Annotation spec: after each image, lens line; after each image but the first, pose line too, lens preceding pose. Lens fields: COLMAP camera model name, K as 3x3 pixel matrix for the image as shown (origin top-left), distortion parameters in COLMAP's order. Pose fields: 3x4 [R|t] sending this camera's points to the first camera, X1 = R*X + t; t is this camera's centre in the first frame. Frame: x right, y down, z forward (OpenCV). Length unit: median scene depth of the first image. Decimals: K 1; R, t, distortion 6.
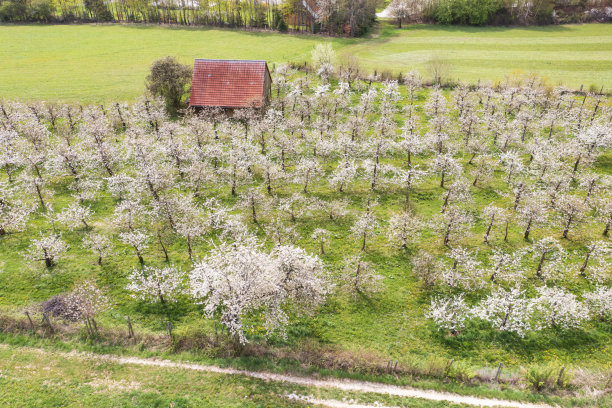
lens RADIAL K [[493.4, 0, 306.0], [0, 493.4, 204.0], [0, 0, 1]] dist [0.007544, 0.002934]
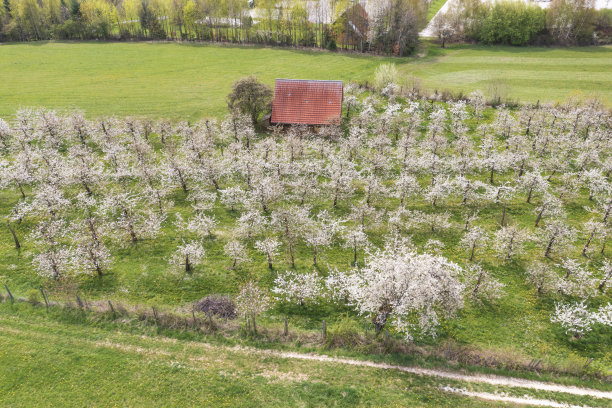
lens RADIAL K [[493.4, 0, 306.0], [0, 493.4, 204.0], [0, 0, 1]] dist [0.007544, 0.002934]
pose [[0.999783, 0.012395, -0.016735, -0.202806], [-0.012802, 0.999621, -0.024390, 0.000967], [0.016427, 0.024599, 0.999562, -0.082430]]
